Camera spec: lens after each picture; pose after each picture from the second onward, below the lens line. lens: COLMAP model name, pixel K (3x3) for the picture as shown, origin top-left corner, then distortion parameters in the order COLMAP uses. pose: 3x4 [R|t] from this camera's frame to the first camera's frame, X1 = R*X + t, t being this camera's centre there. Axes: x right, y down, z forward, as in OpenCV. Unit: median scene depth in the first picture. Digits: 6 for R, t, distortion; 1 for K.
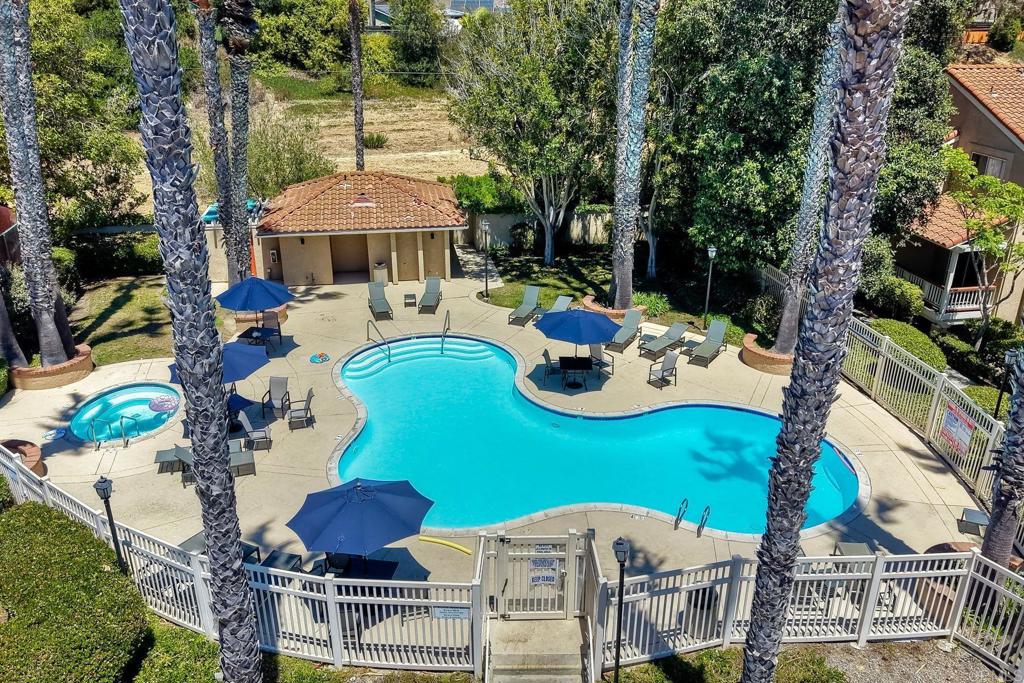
lens RADIAL K [[807.2, 0, 514.4], [0, 807.2, 339.8], [0, 0, 1]] dist [0.052256, -0.078109]
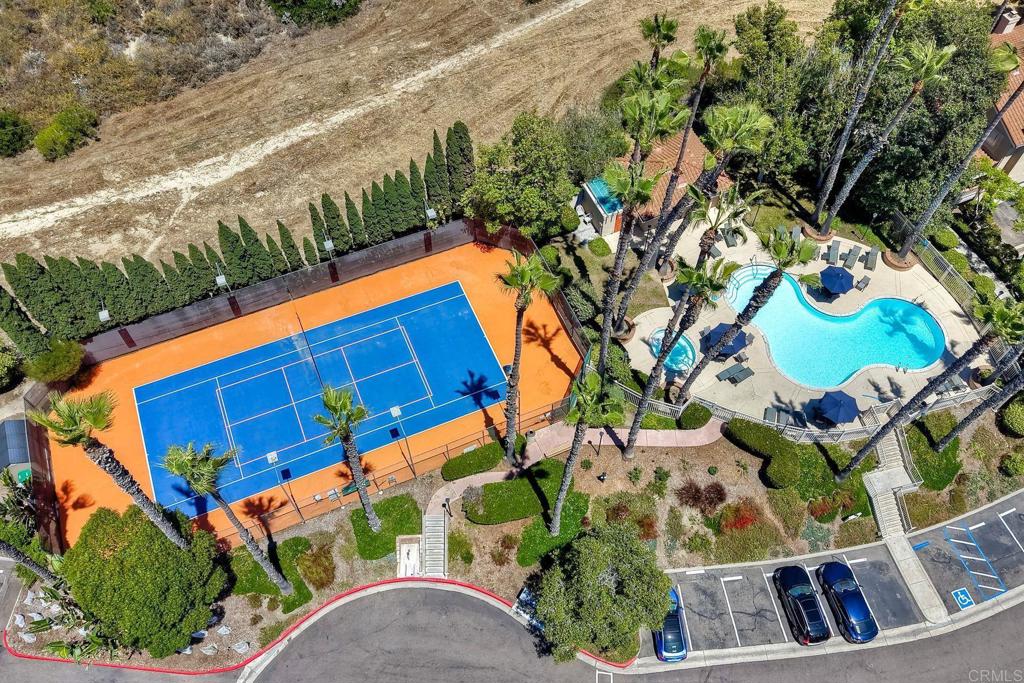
lens RADIAL K [[797.8, 0, 512.0], [0, 797.8, 341.5], [0, 0, 1]] dist [0.043083, -0.071972]
pose [[0.970349, -0.205150, 0.127814, -0.969499], [0.097892, 0.817036, 0.568216, -1.058985], [-0.220999, -0.538856, 0.812892, -0.687757]]
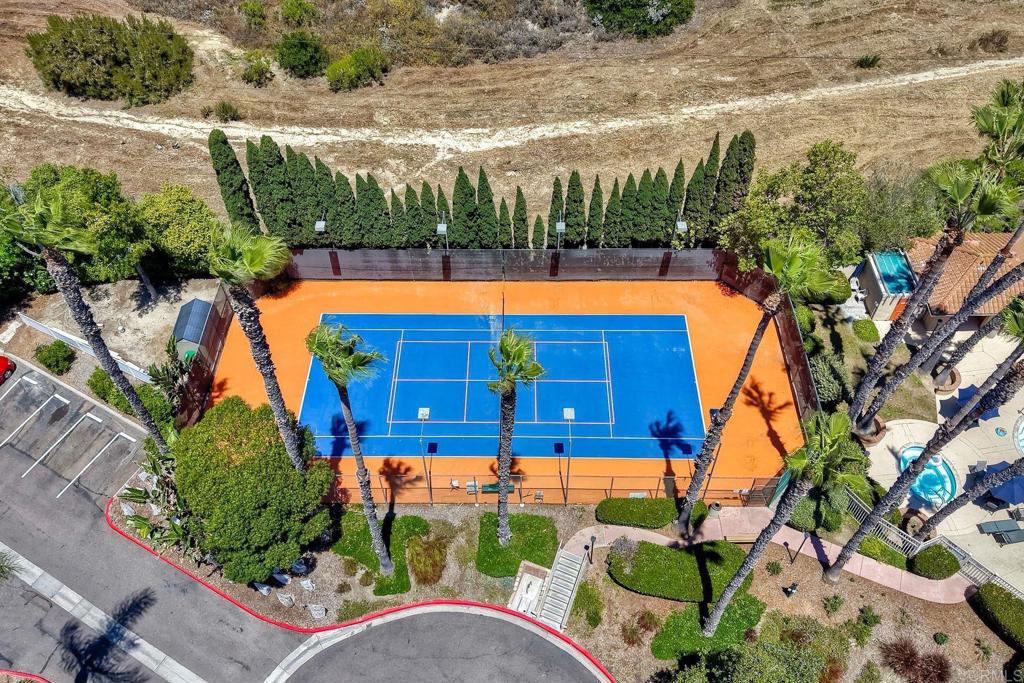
lens RADIAL K [[807.2, 0, 514.4], [0, 807.2, 339.8], [0, 0, 1]] dist [0.052256, -0.078109]
pose [[0.985618, 0.122821, -0.116068, -0.969723], [-0.055757, 0.884739, 0.462739, -0.803639], [0.159524, -0.449612, 0.878863, -0.576061]]
